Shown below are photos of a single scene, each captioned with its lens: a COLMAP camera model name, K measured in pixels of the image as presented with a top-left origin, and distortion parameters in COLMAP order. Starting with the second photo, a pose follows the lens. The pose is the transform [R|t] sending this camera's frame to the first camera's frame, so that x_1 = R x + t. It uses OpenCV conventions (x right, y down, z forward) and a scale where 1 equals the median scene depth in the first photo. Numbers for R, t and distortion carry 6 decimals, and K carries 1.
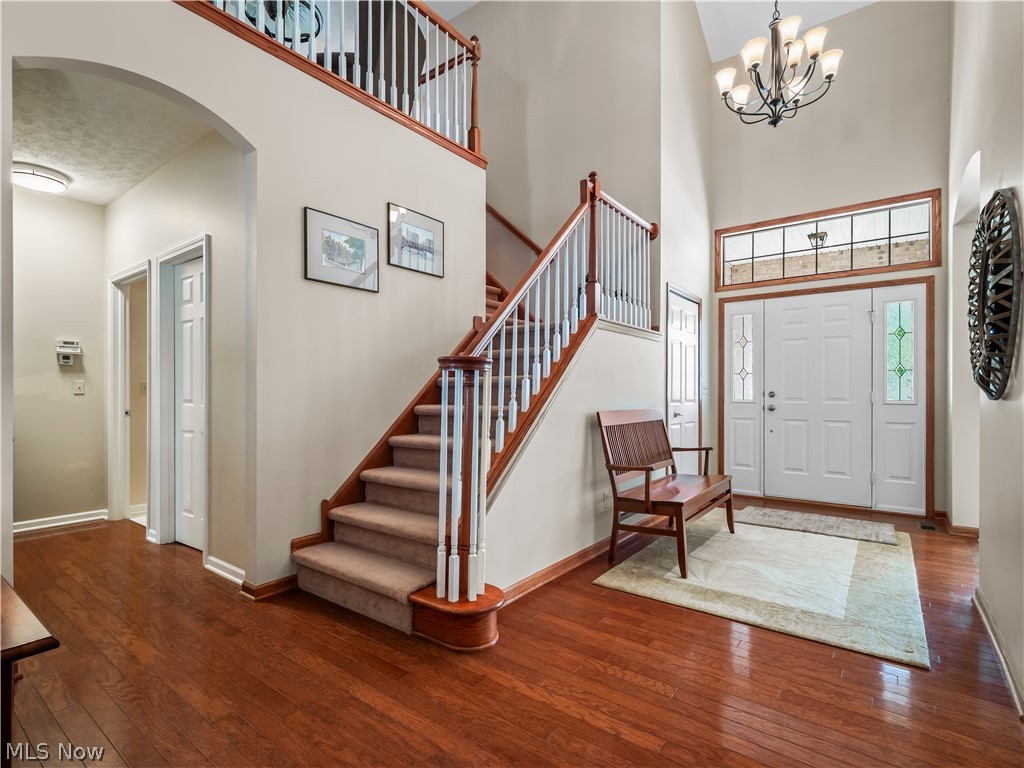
lens RADIAL K [[501.1, 0, 511.6], [0, 501.1, 390.8], [0, 0, 1]] dist [0.006180, -0.005080]
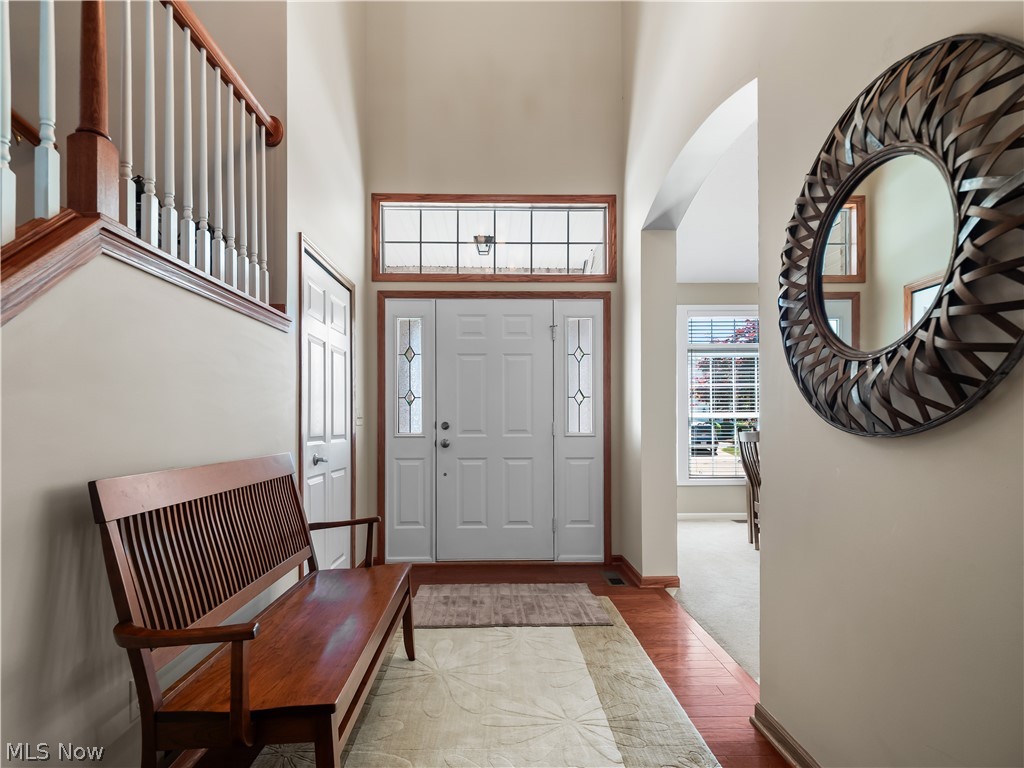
lens RADIAL K [[501.1, 0, 506.5], [0, 501.1, 422.9], [0, 0, 1]] dist [0.006180, -0.005080]
pose [[0.778207, -0.003775, 0.627996, 0.135176], [0.000900, 0.999988, 0.004895, -0.001097], [-0.628007, -0.003244, 0.778201, 0.411901]]
